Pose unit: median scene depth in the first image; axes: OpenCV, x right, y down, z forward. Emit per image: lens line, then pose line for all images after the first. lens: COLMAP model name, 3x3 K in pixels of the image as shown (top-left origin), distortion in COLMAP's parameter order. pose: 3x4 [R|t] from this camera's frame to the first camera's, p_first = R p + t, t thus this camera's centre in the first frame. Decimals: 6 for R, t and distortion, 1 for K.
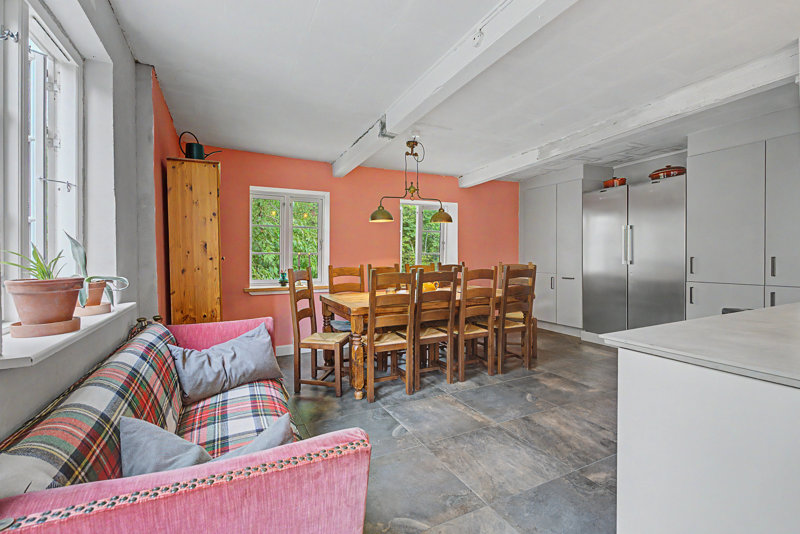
lens RADIAL K [[355.9, 0, 400.0], [0, 355.9, 267.0], [0, 0, 1]] dist [0.001224, 0.000189]
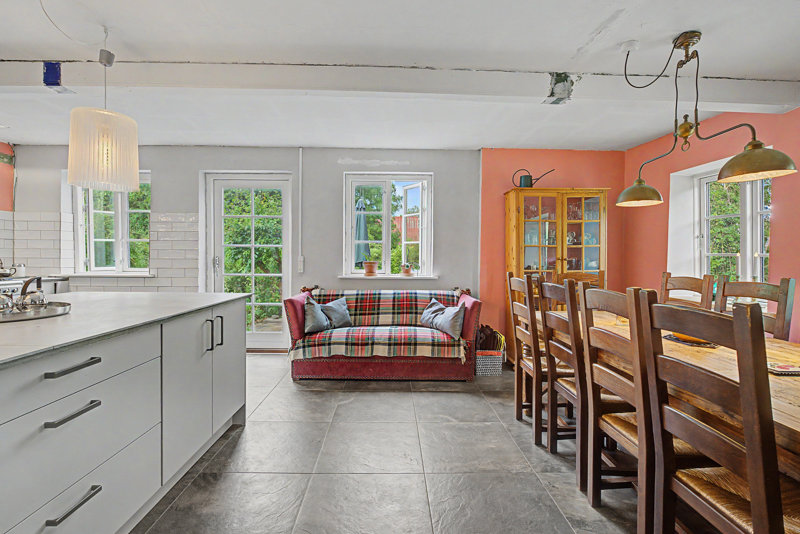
lens RADIAL K [[369.1, 0, 399.7], [0, 369.1, 254.1], [0, 0, 1]] dist [-0.003020, -0.000522]
pose [[-0.426879, -0.003579, -0.904302, 0.958162], [-0.034455, 0.999330, 0.012310, -0.039697], [0.903652, 0.036413, -0.426717, 1.197265]]
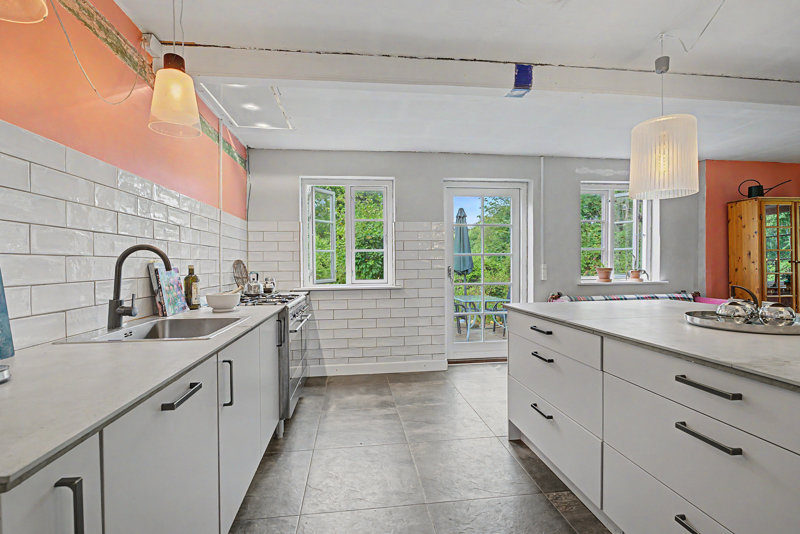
lens RADIAL K [[355.9, 0, 400.0], [0, 355.9, 267.0], [0, 0, 1]] dist [0.001224, 0.000189]
pose [[-0.322568, 0.030141, -0.946066, 1.374822], [-0.020397, 0.999039, 0.038783, -0.030884], [0.946326, 0.031807, -0.321644, 0.072479]]
